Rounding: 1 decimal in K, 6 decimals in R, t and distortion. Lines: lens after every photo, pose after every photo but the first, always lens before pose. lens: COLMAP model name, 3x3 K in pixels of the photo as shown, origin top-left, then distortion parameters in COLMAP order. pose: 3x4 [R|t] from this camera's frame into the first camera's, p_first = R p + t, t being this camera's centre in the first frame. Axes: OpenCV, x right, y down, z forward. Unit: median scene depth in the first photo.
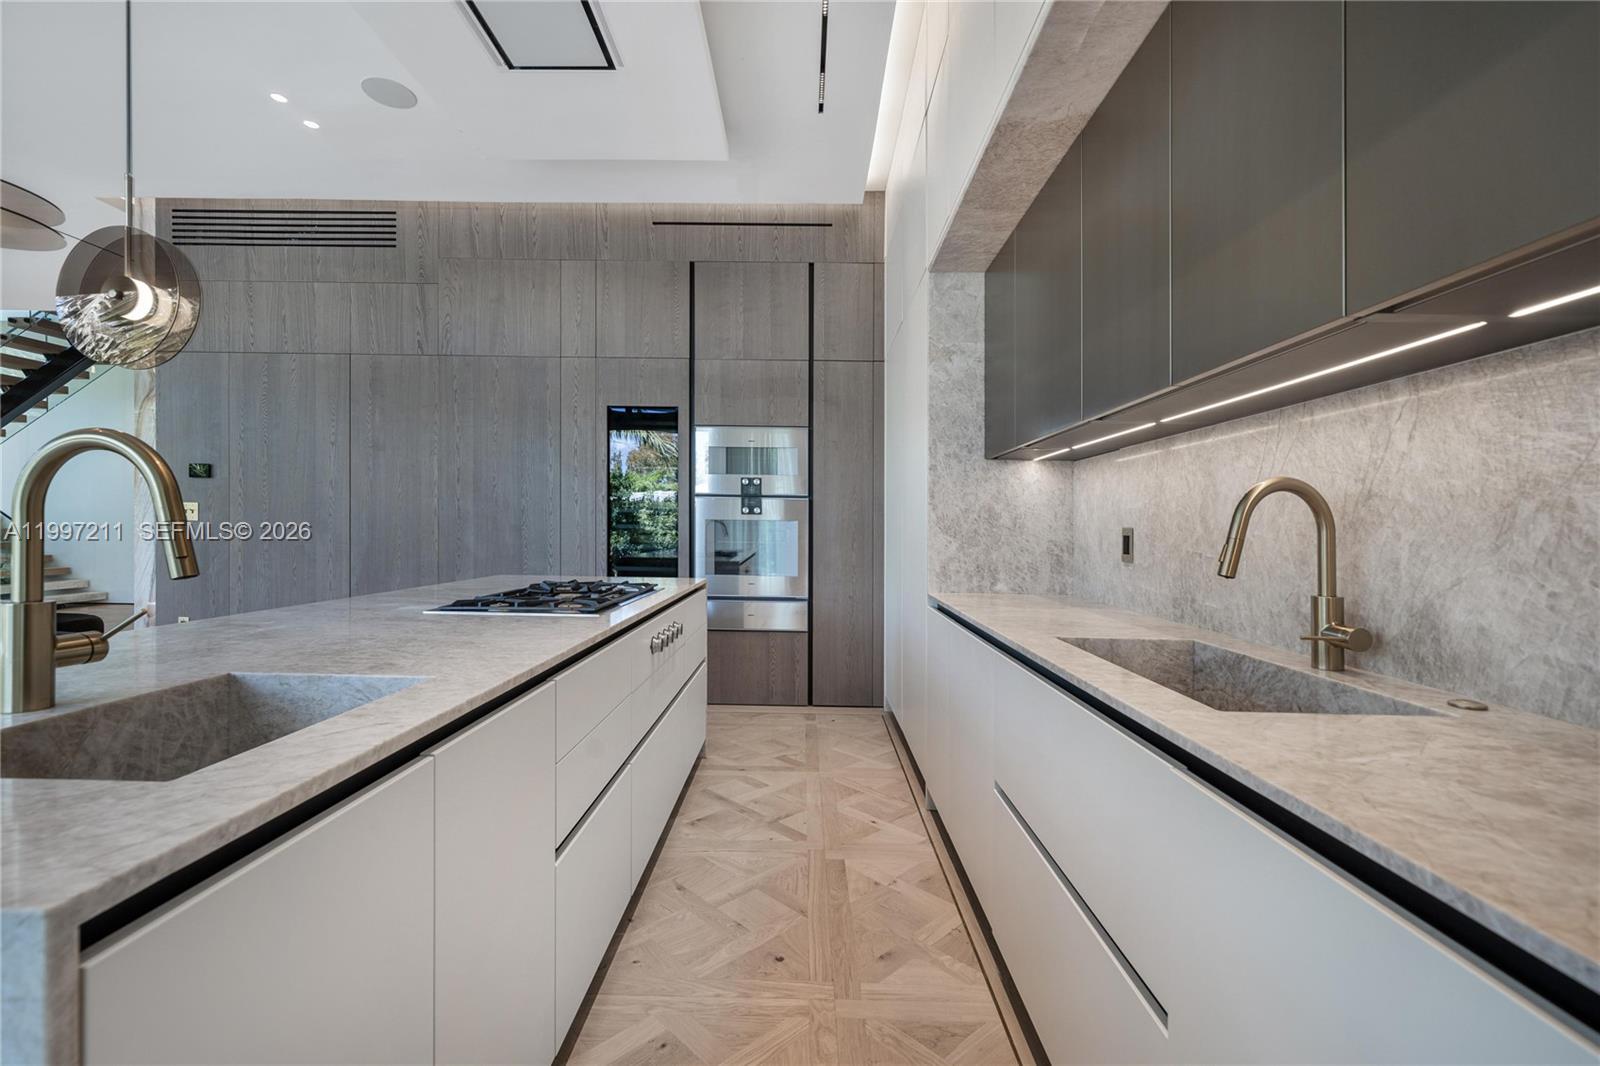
lens RADIAL K [[690.1, 0, 788.4], [0, 690.1, 543.2], [0, 0, 1]] dist [0.001898, -0.000221]
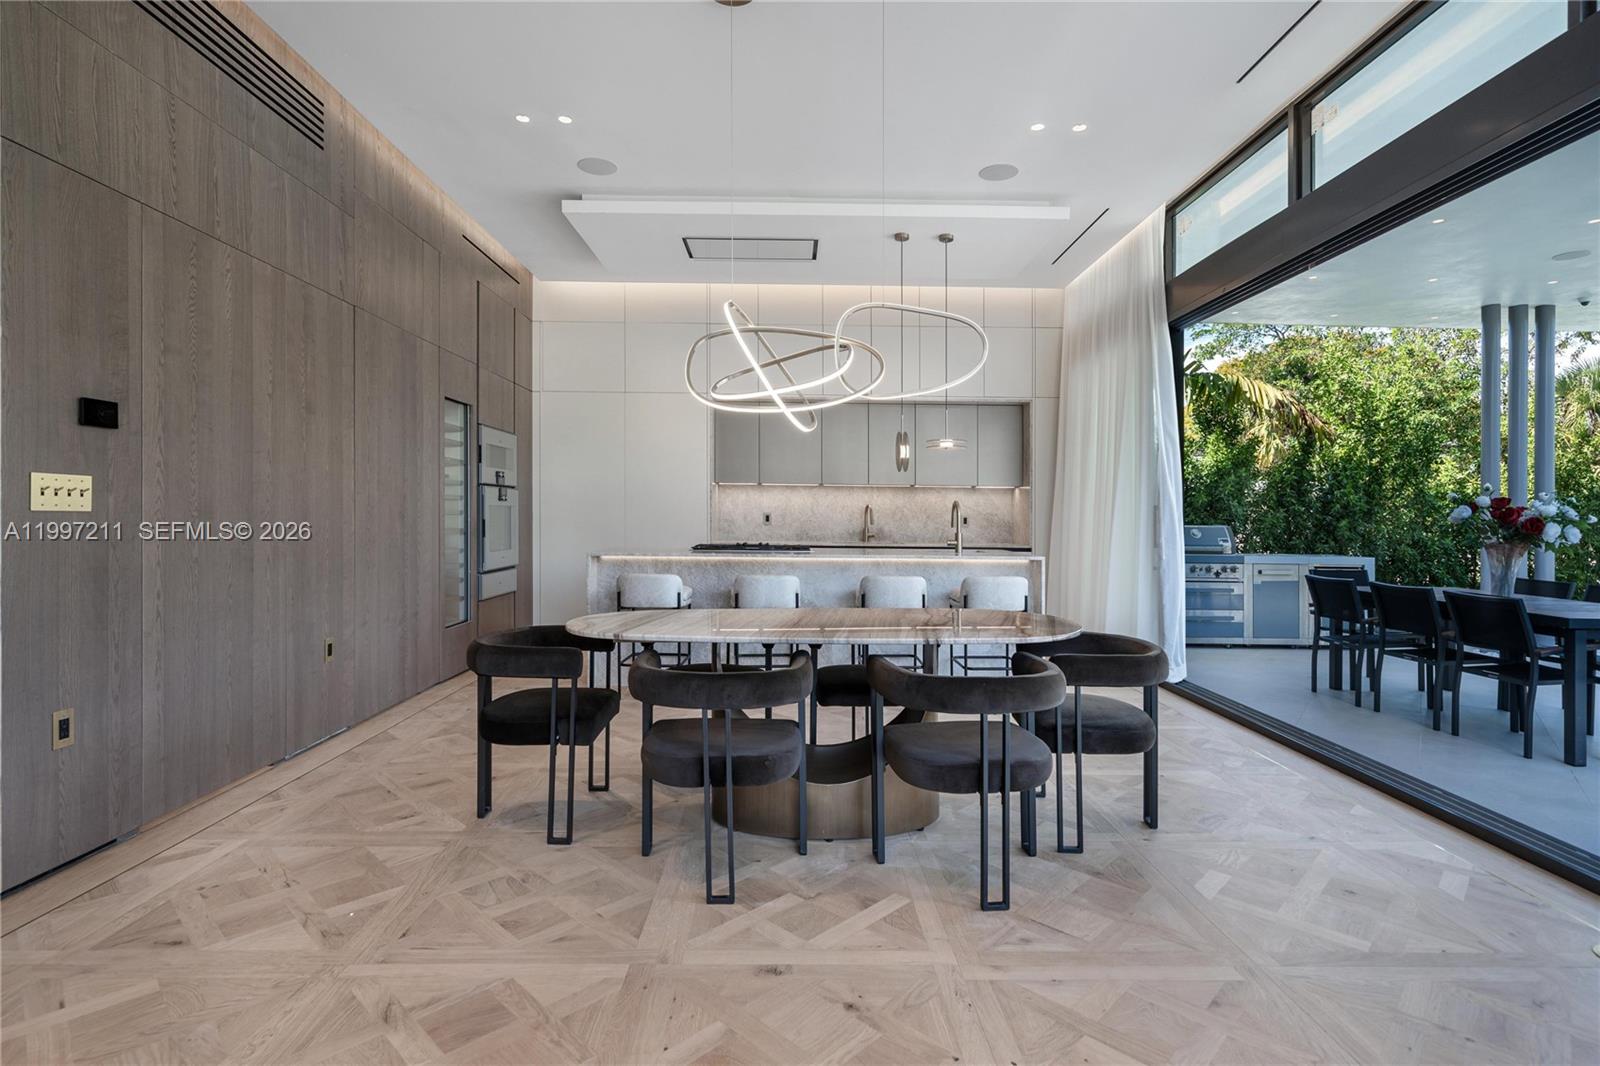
lens RADIAL K [[786.1, 0, 811.0], [0, 786.1, 517.2], [0, 0, 1]] dist [0.012313, -0.001392]
pose [[-0.048350, -0.019656, 0.998637, -3.401428], [0.009866, 0.999748, 0.020156, -0.081374], [-0.998782, 0.010827, -0.048144, 1.169503]]
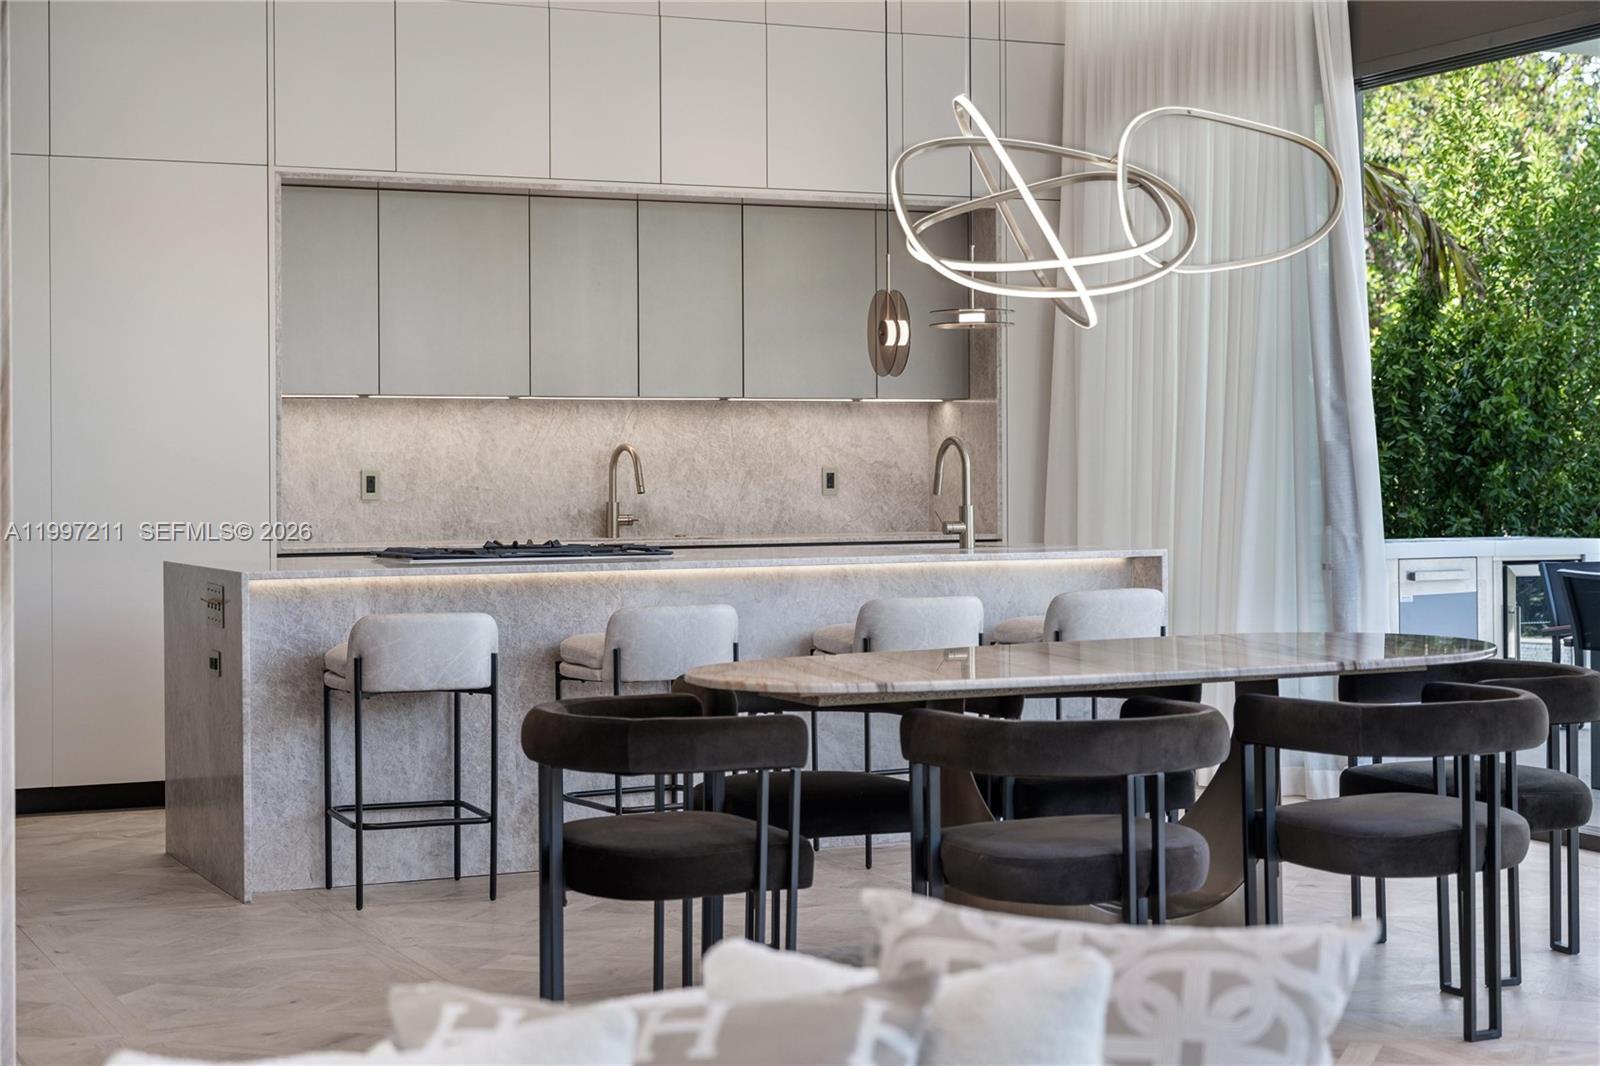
lens RADIAL K [[2552.1, 0, 805.3], [0, 2552.1, 528.7], [0, 0, 1]] dist [0.052725, 0.000000]
pose [[-0.450229, -0.033733, 0.892276, -4.312064], [0.019377, 0.998682, 0.047533, -0.133182], [-0.892703, 0.038691, -0.448982, 2.704499]]
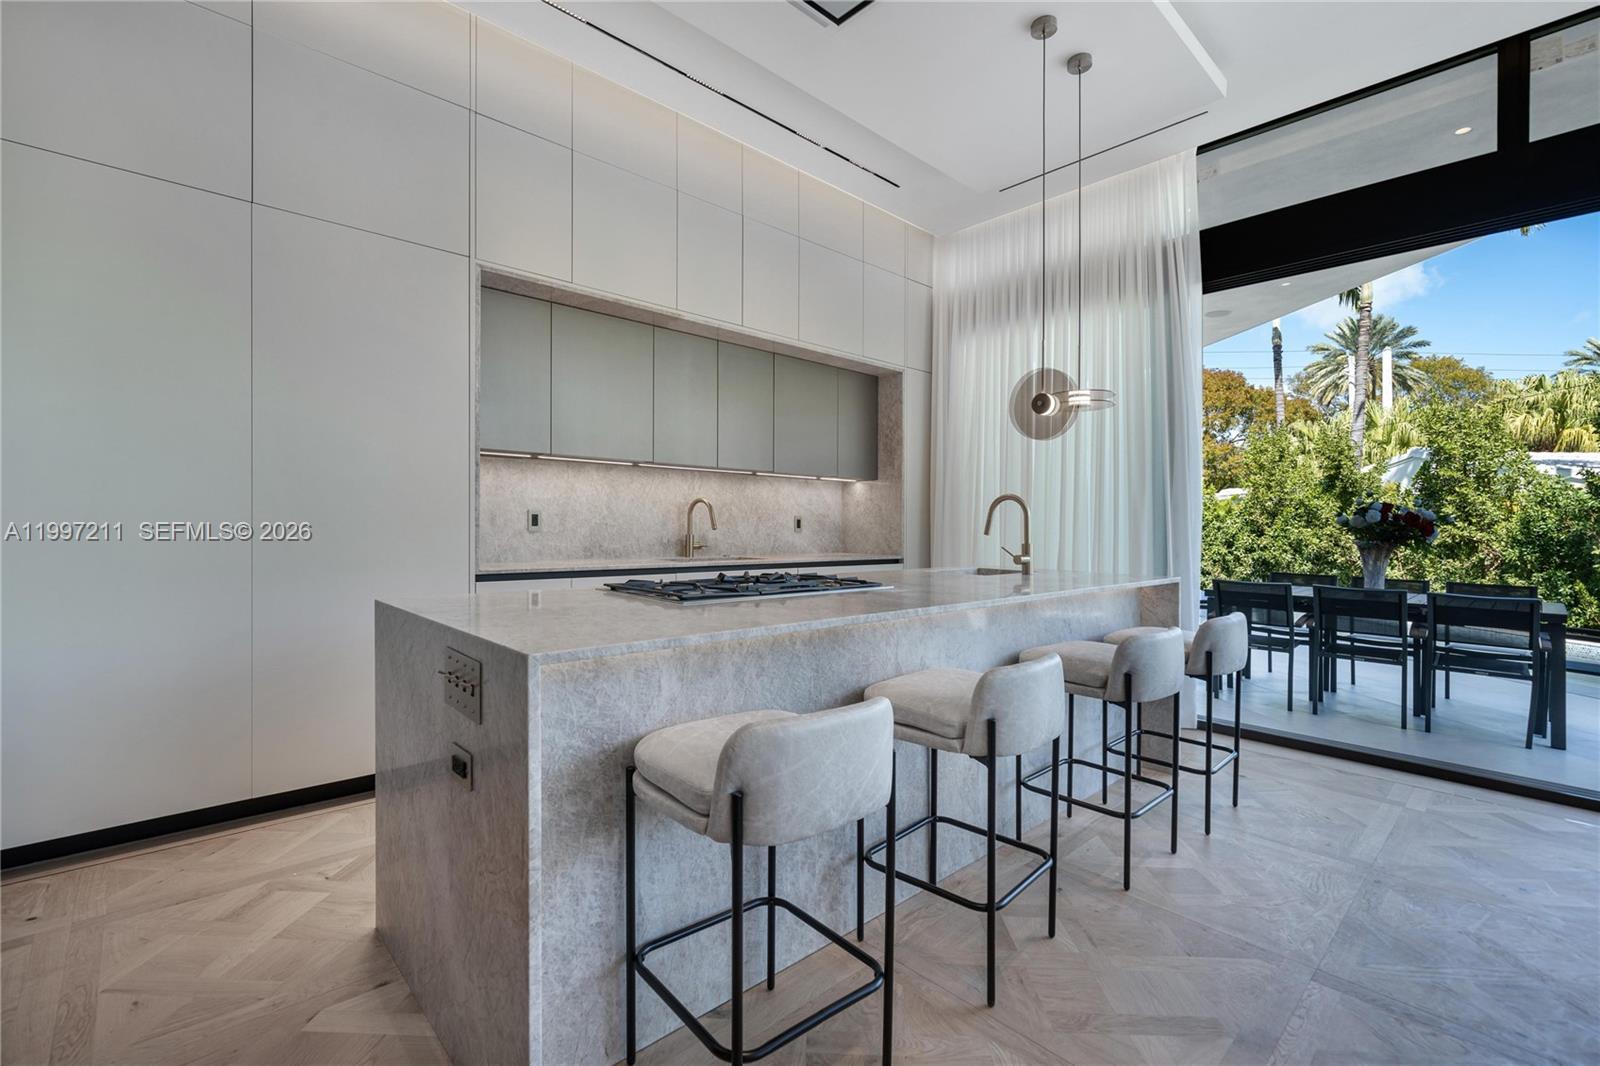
lens RADIAL K [[690.1, 0, 797.0], [0, 690.1, 543.9], [0, 0, 1]] dist [0.001898, -0.000221]
pose [[-0.706963, -0.046489, 0.705721, -1.294234], [-0.008777, 0.998337, 0.056972, -0.047261], [-0.707196, 0.034084, -0.706195, 2.045722]]
